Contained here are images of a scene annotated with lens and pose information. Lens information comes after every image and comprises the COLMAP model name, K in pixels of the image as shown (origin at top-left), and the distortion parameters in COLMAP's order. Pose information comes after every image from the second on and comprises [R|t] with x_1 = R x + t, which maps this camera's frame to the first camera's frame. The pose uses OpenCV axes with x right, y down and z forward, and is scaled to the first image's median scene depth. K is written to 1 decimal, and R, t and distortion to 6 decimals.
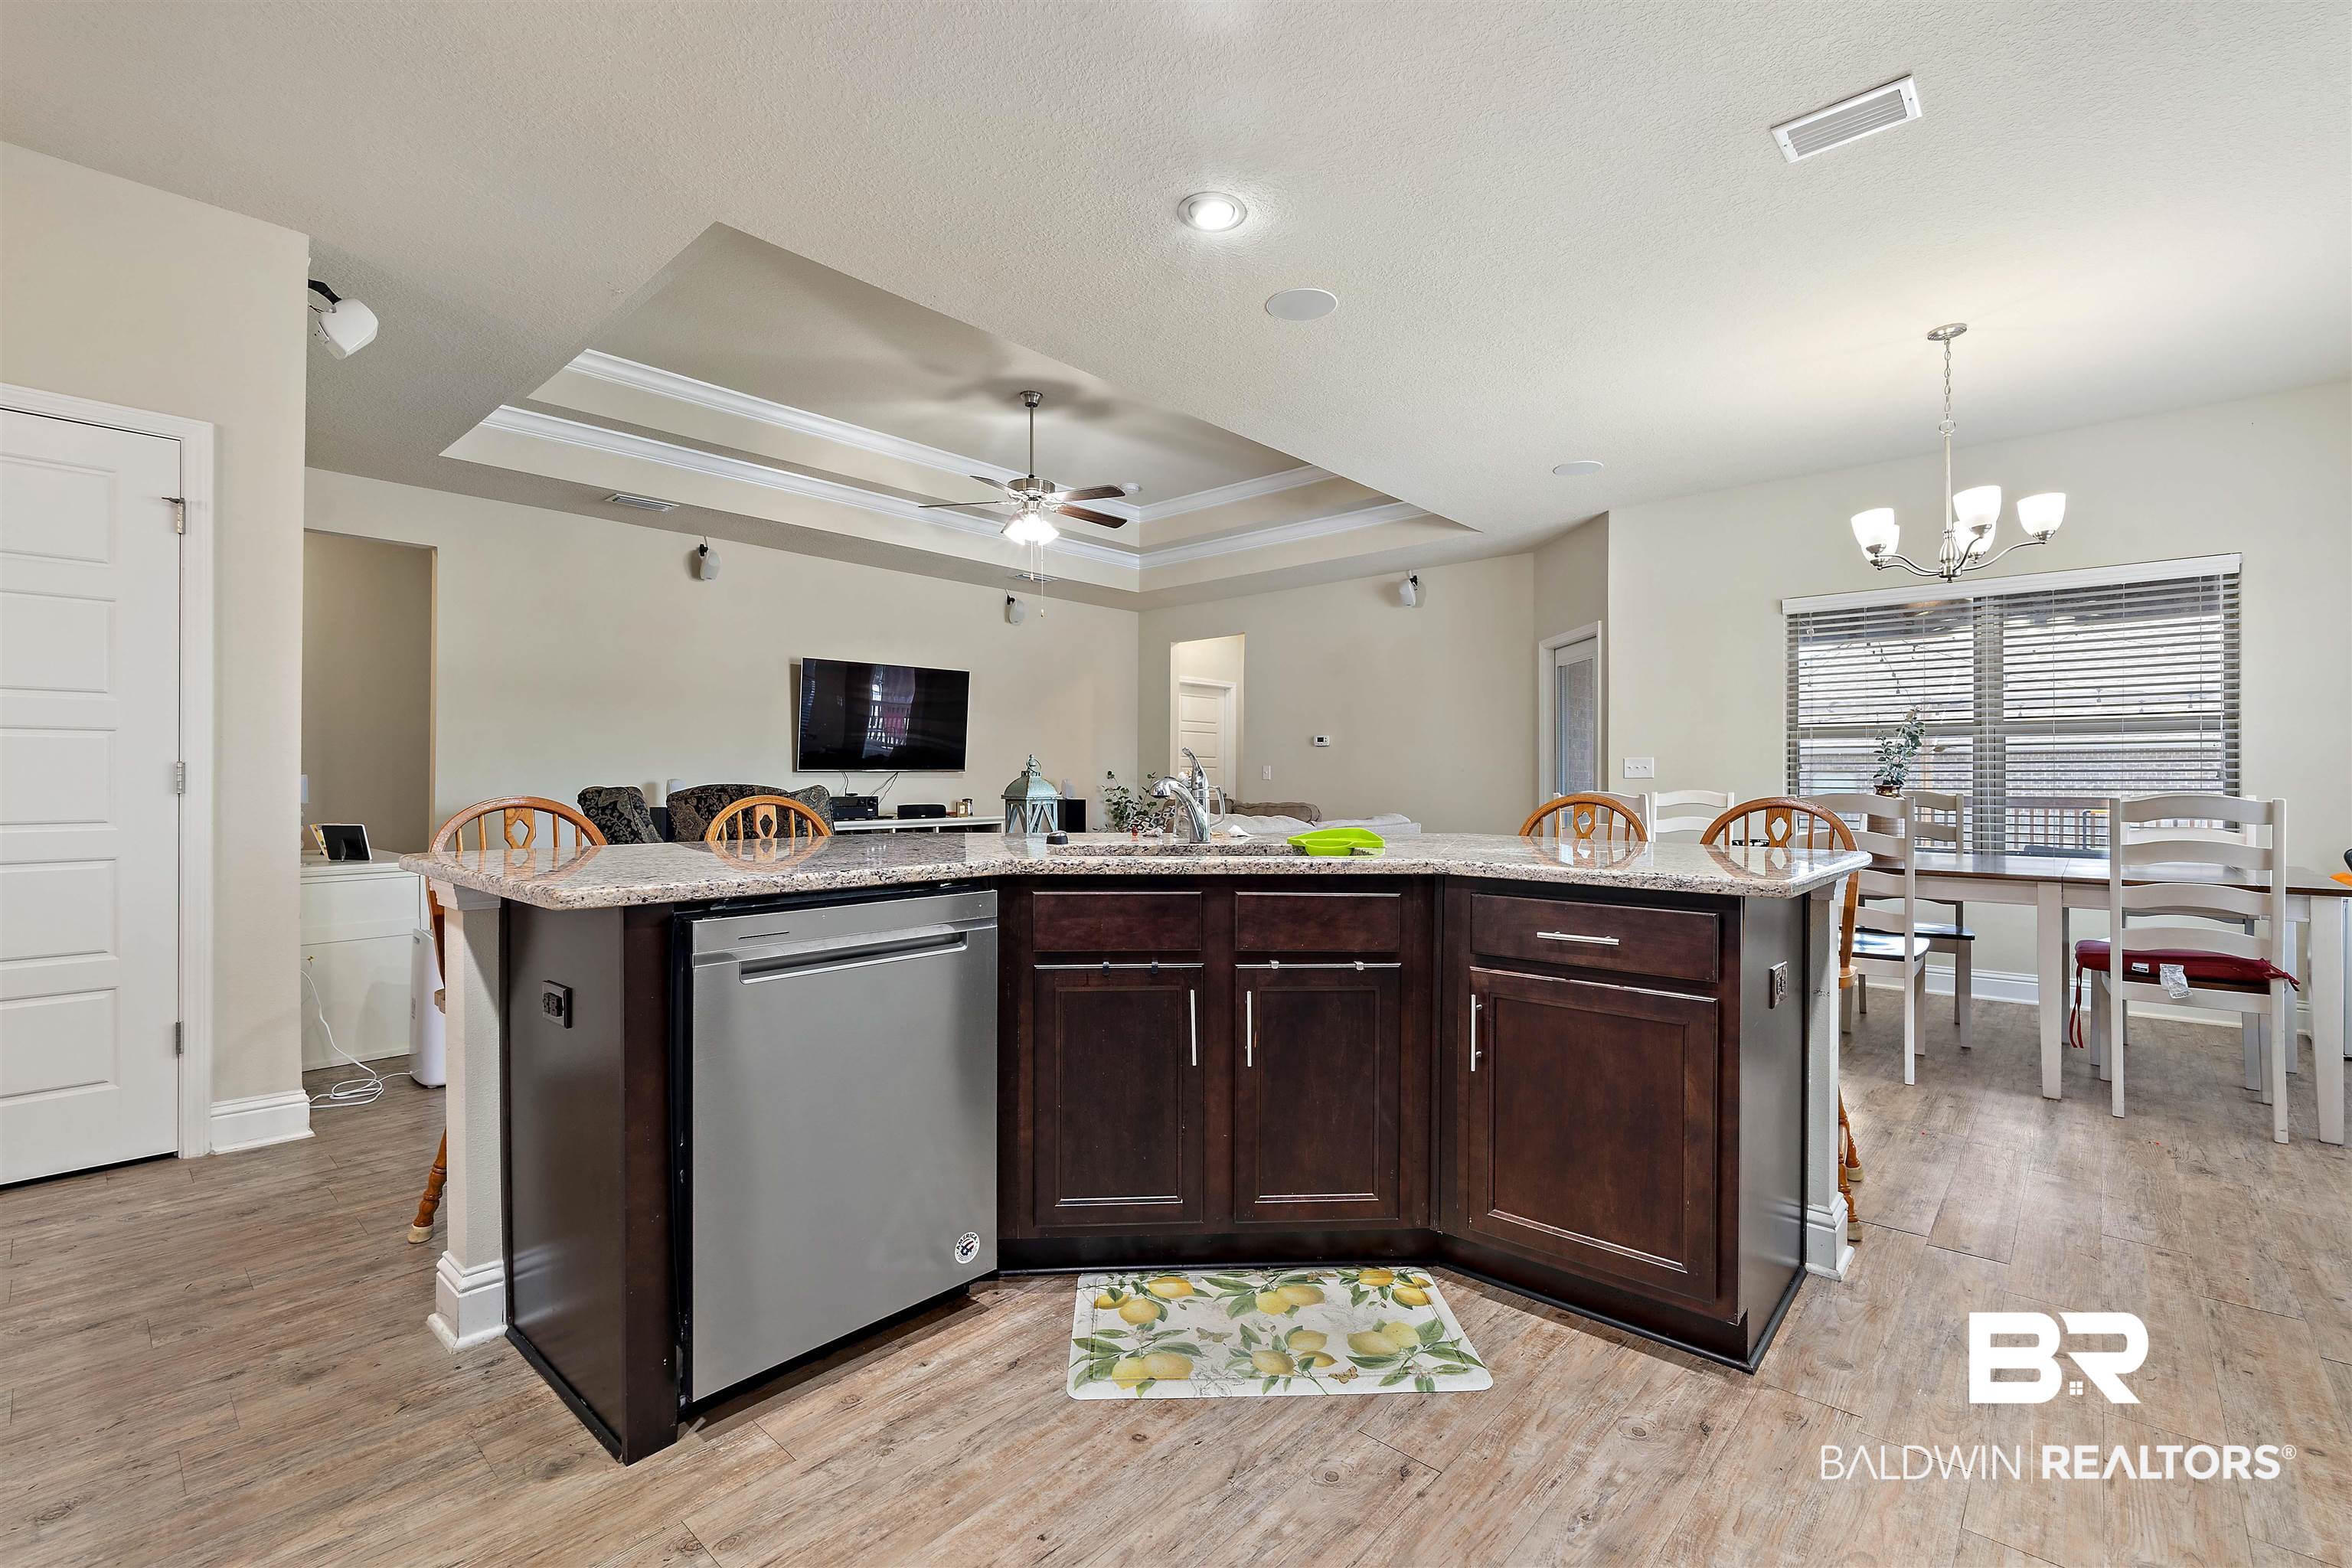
lens RADIAL K [[1045.7, 0, 1163.3], [0, 1045.7, 786.0], [0, 0, 1]] dist [0.000010, -0.000646]
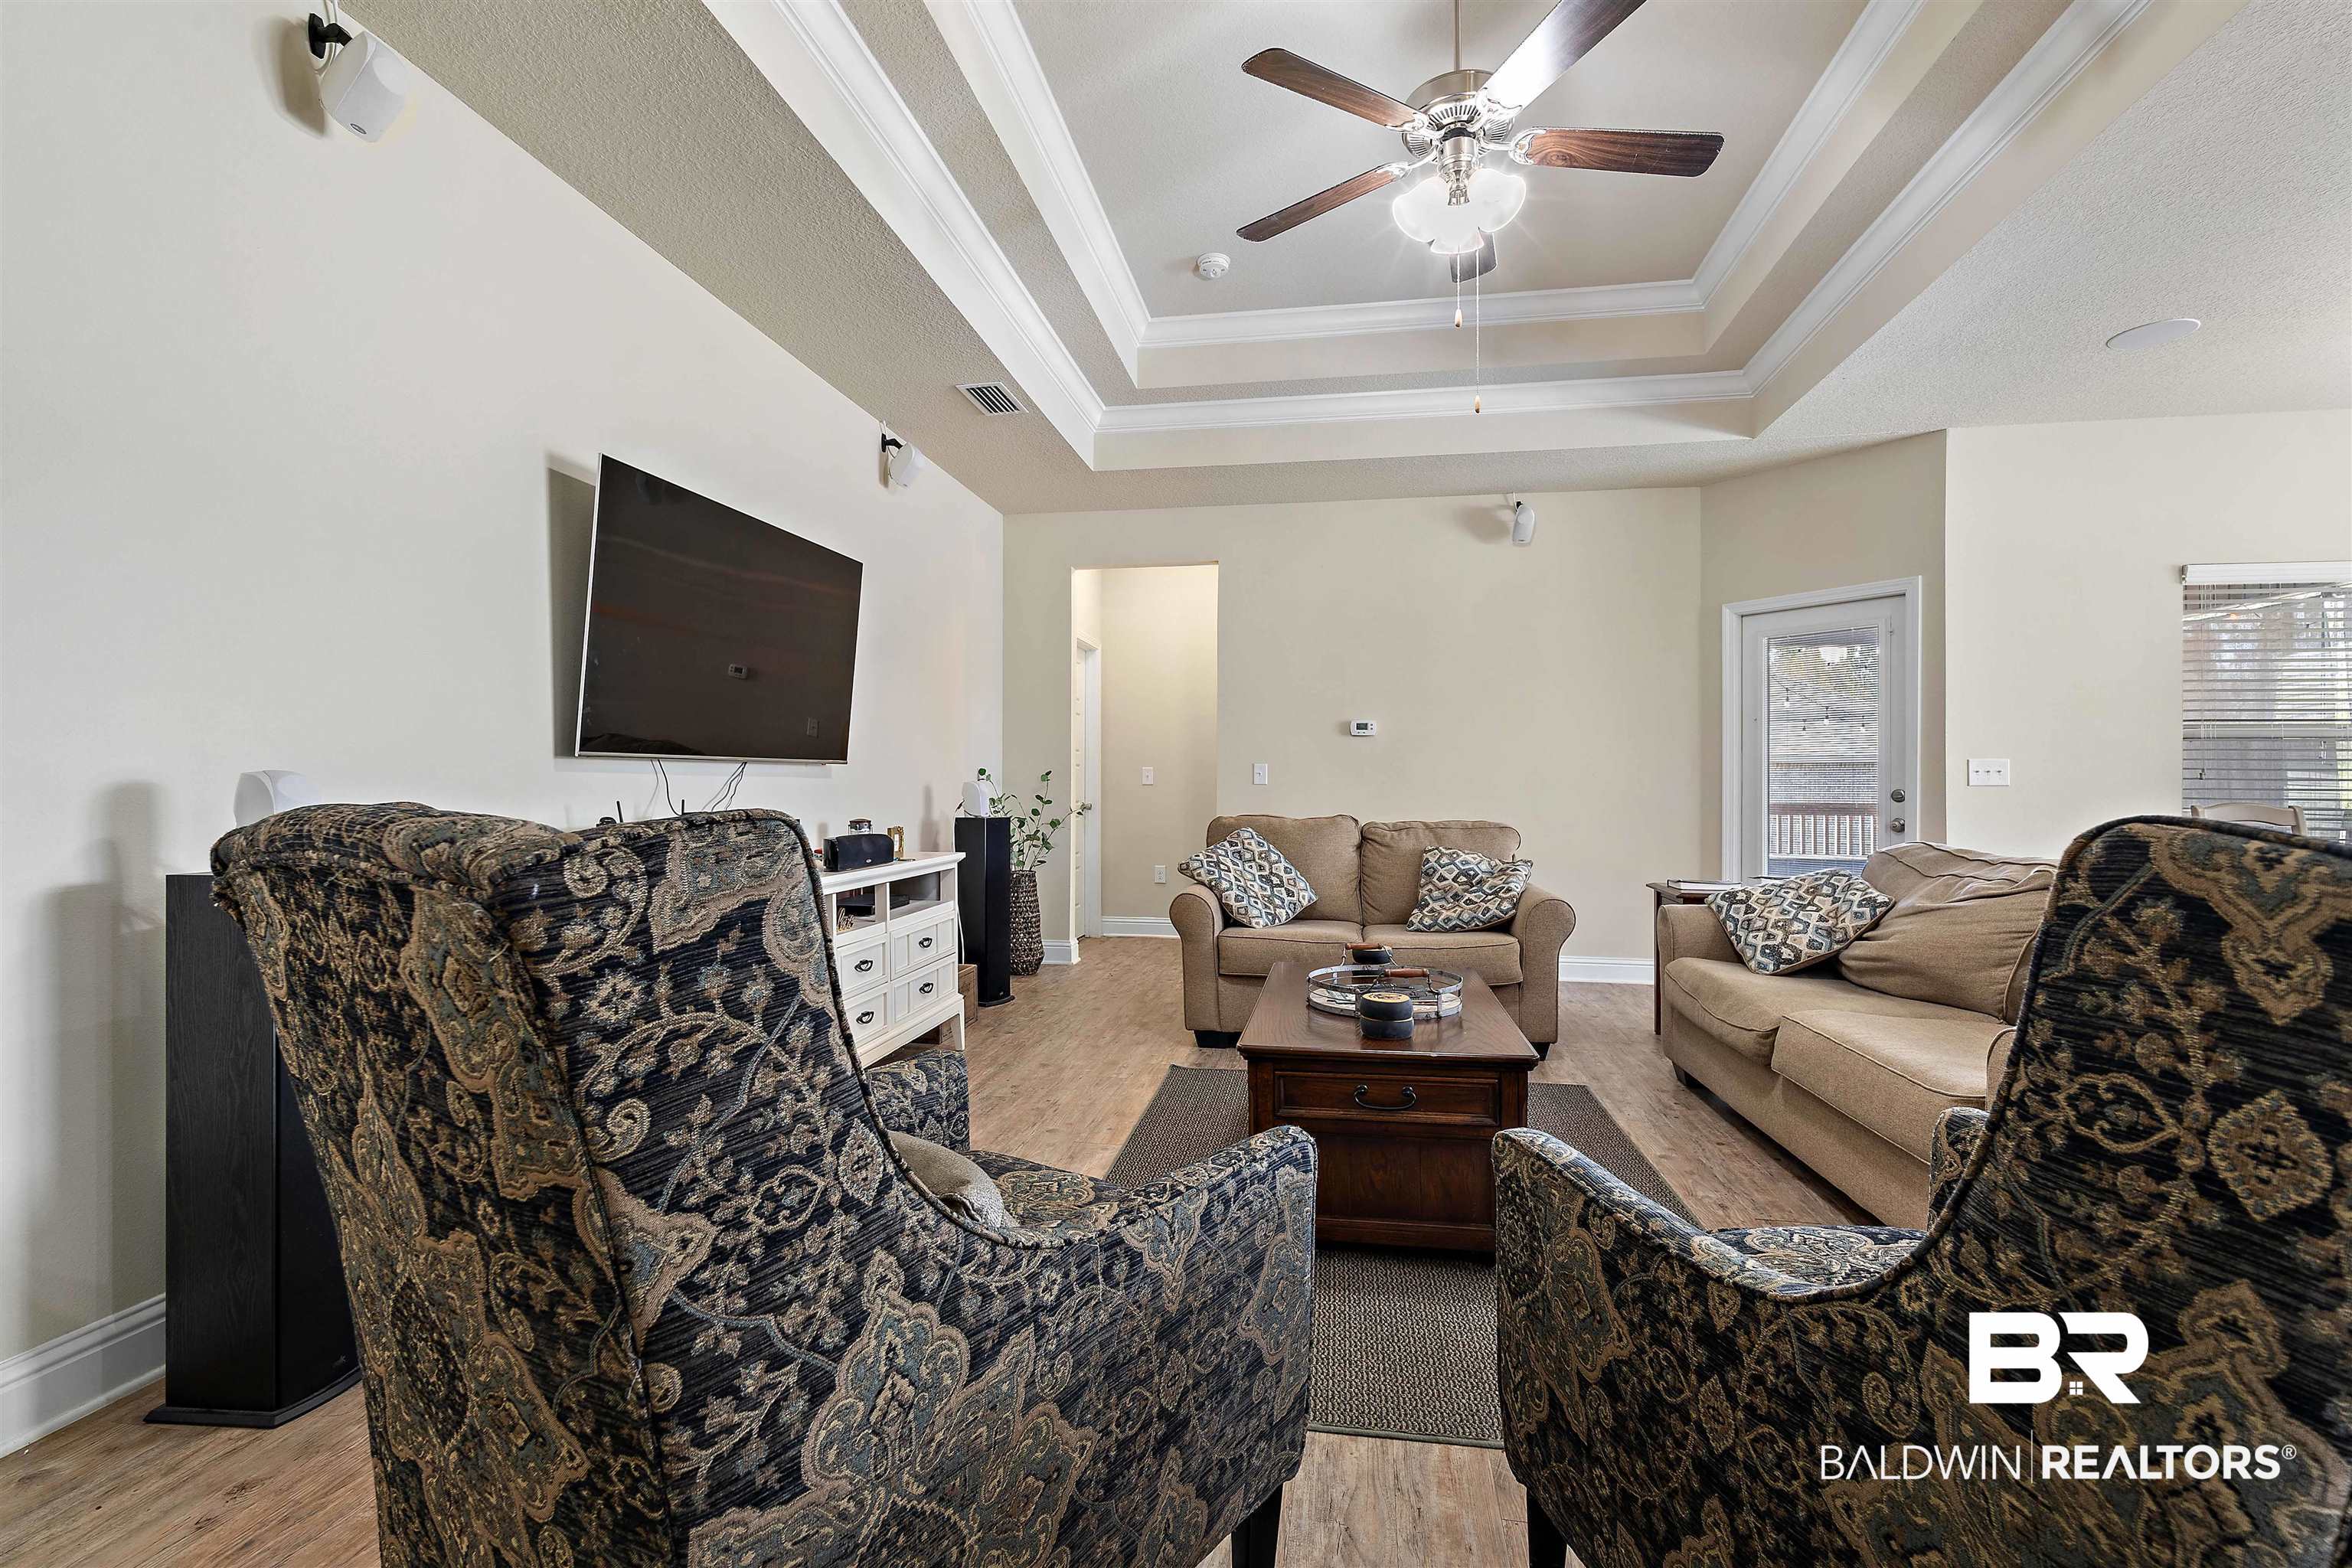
lens RADIAL K [[1045.7, 0, 1162.0], [0, 1045.7, 796.5], [0, 0, 1]] dist [0.000010, -0.000646]
pose [[0.834266, -0.002522, 0.551357, -0.366770], [0.000378, 0.999992, 0.004003, -0.001670], [-0.551362, -0.003131, 0.834260, 0.548740]]
